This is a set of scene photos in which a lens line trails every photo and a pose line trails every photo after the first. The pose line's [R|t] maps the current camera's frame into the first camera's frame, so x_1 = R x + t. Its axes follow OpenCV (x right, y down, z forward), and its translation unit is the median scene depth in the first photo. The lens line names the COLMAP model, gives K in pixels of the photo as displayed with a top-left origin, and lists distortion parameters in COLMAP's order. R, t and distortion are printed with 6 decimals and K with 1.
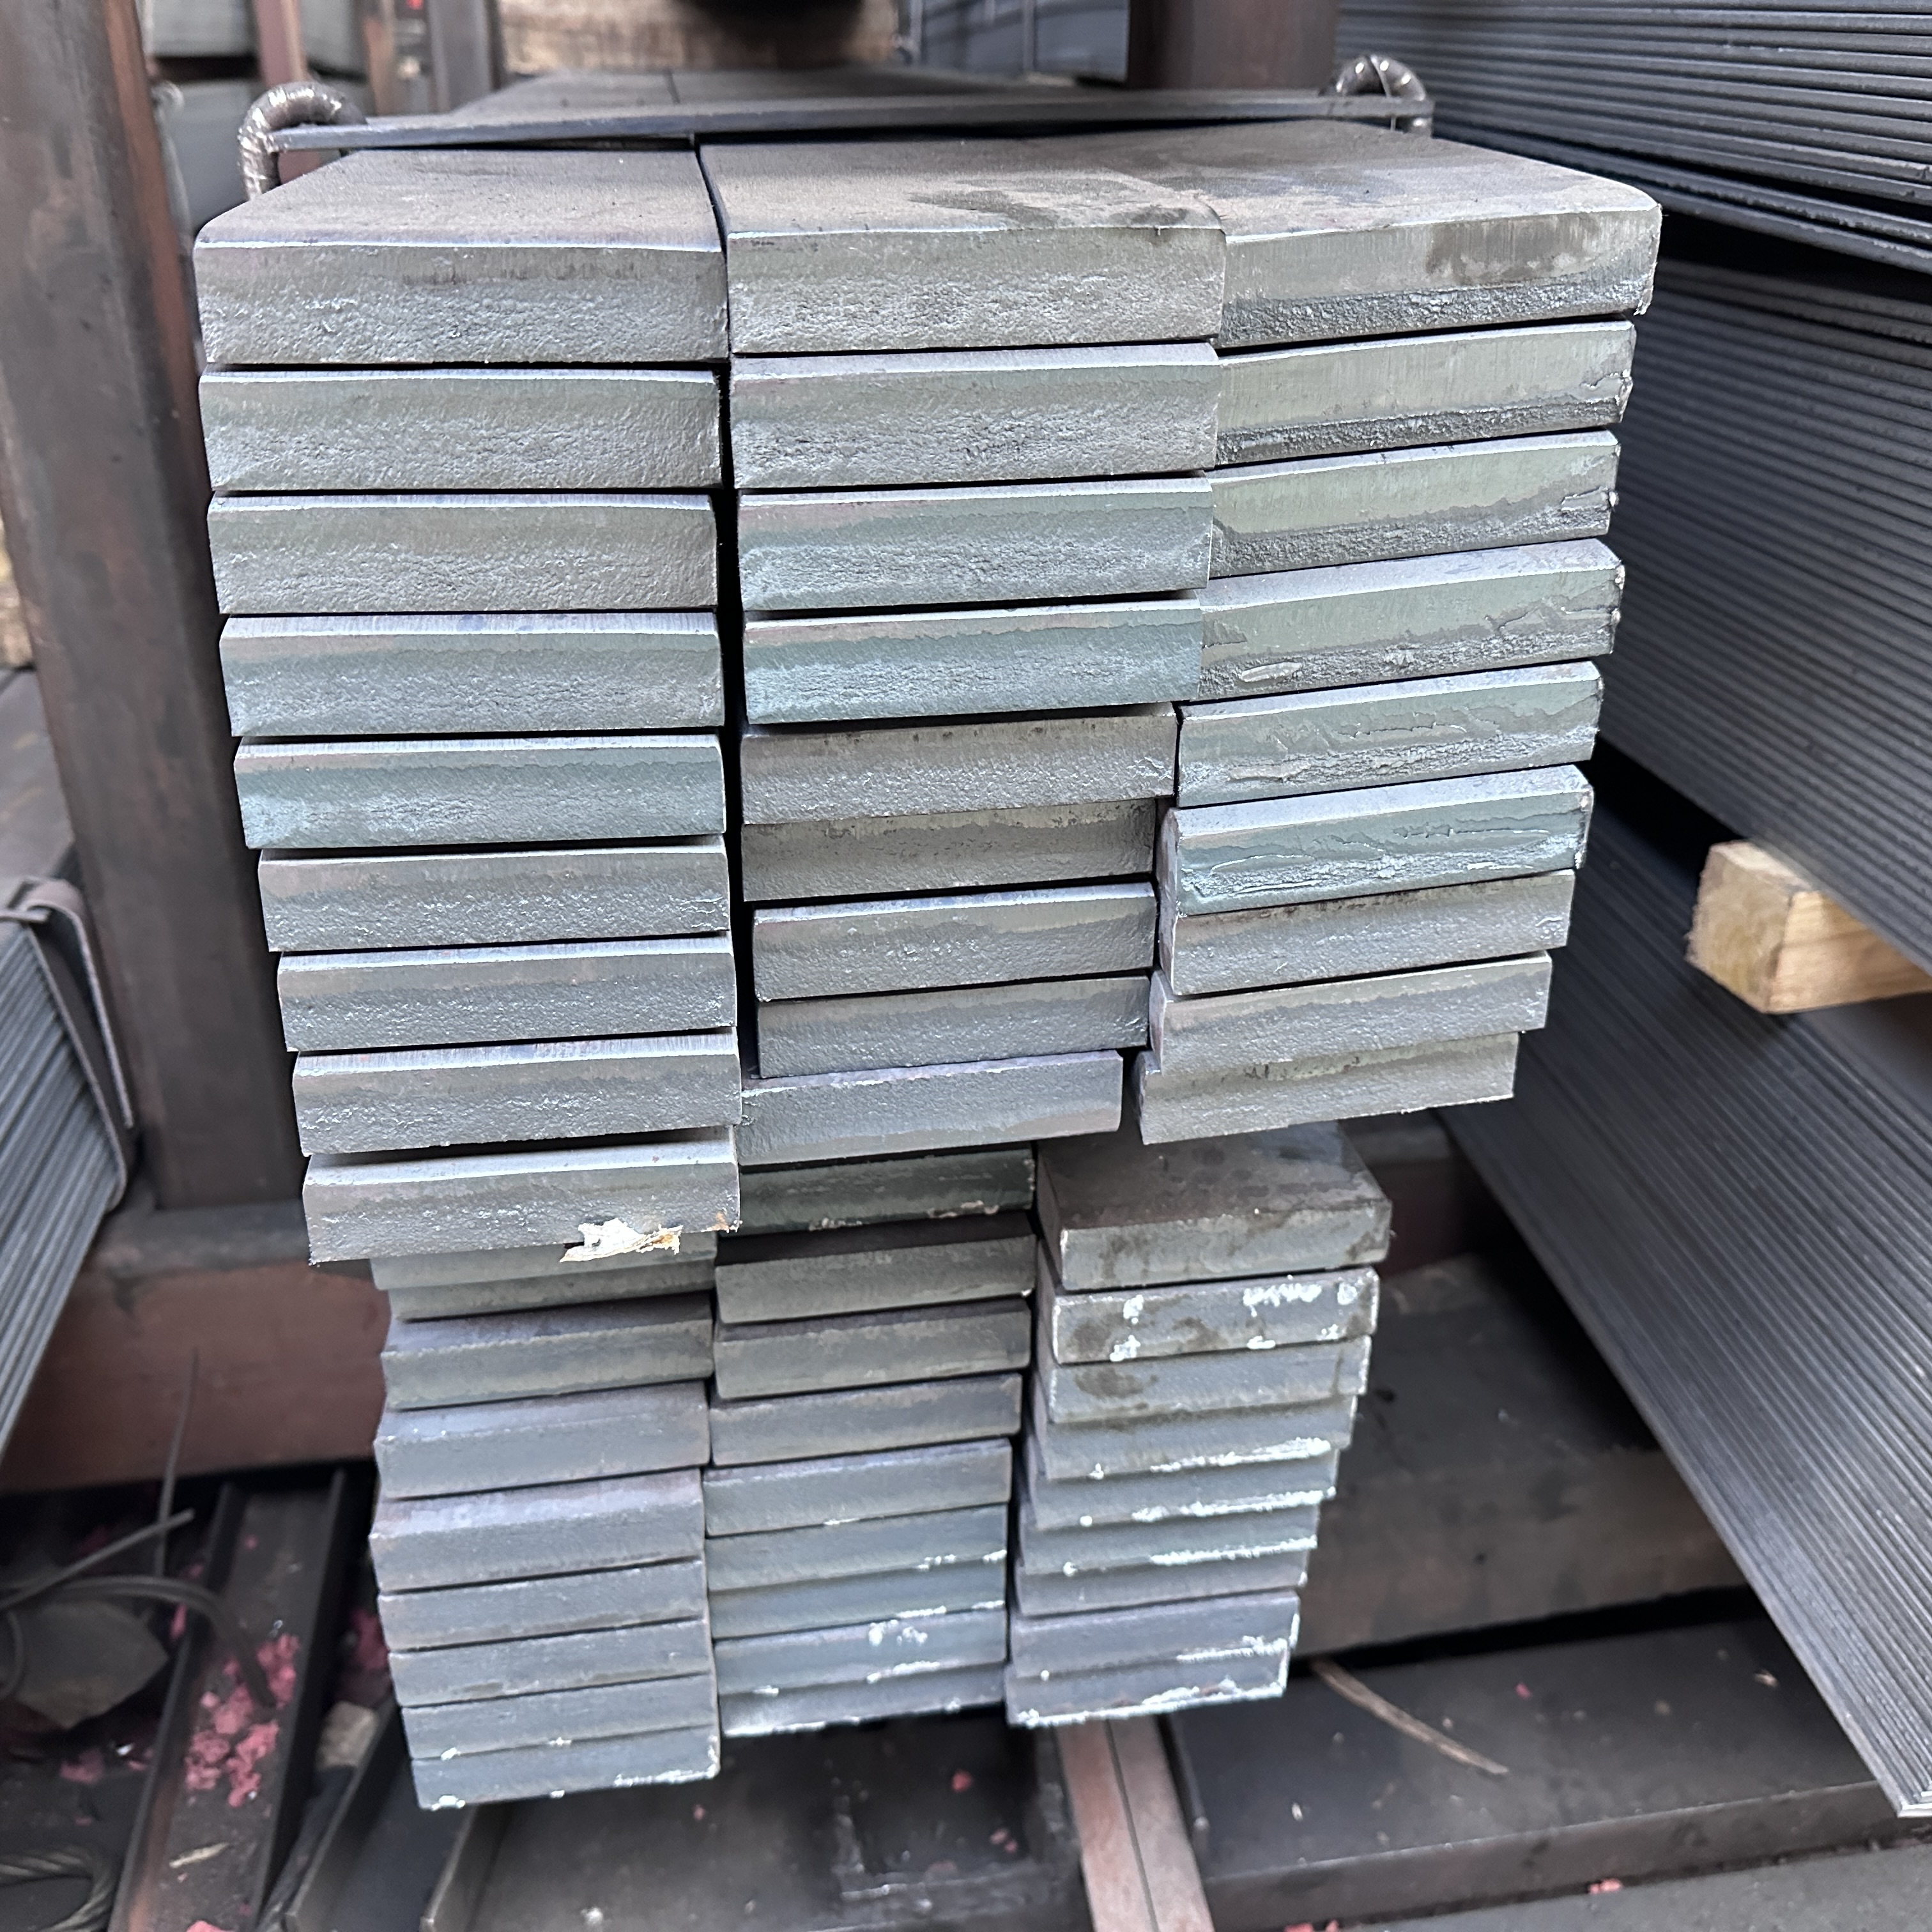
lens RADIAL K [[1864.1, 0, 972.6], [0, 1864.1, 937.2], [0, 0, 1]] dist [0.193216, -0.520821]
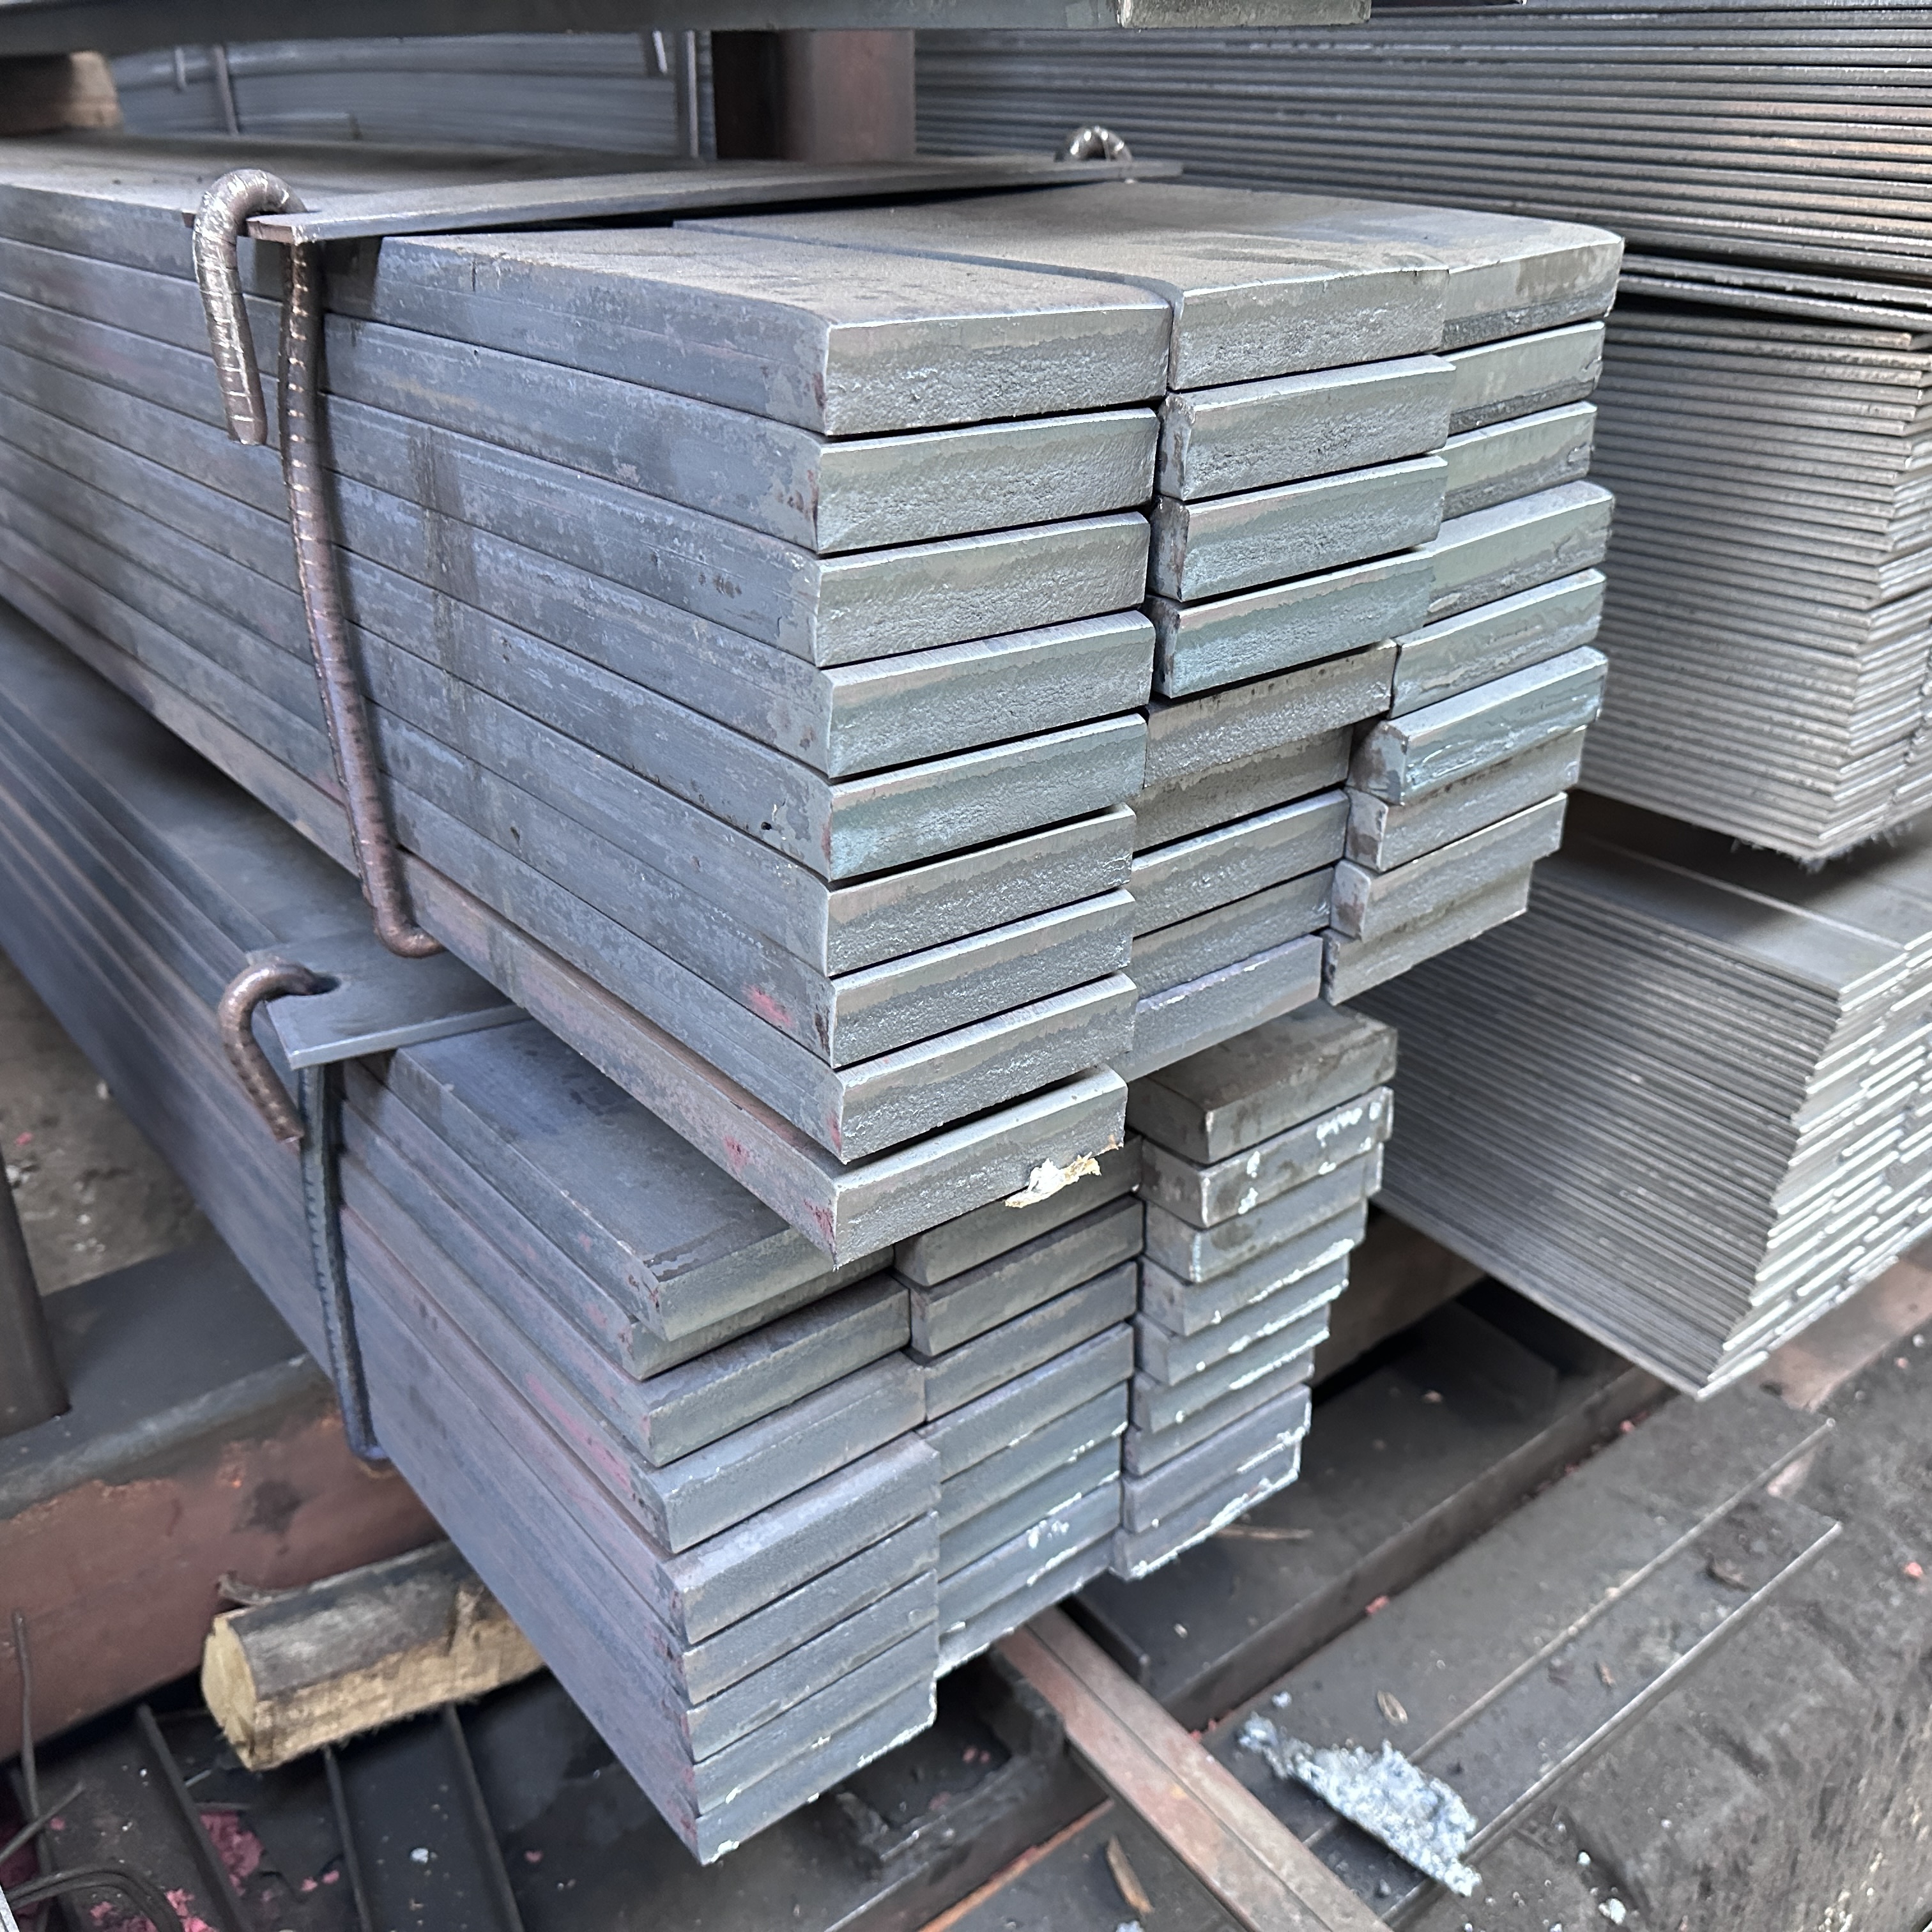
lens RADIAL K [[1864.1, 0, 972.6], [0, 1864.1, 937.2], [0, 0, 1]] dist [0.193216, -0.520821]
pose [[0.860213, -0.211859, 0.463842, -0.595893], [0.222307, 0.974425, 0.032789, -0.023664], [-0.458926, 0.074910, 0.885311, 0.007347]]
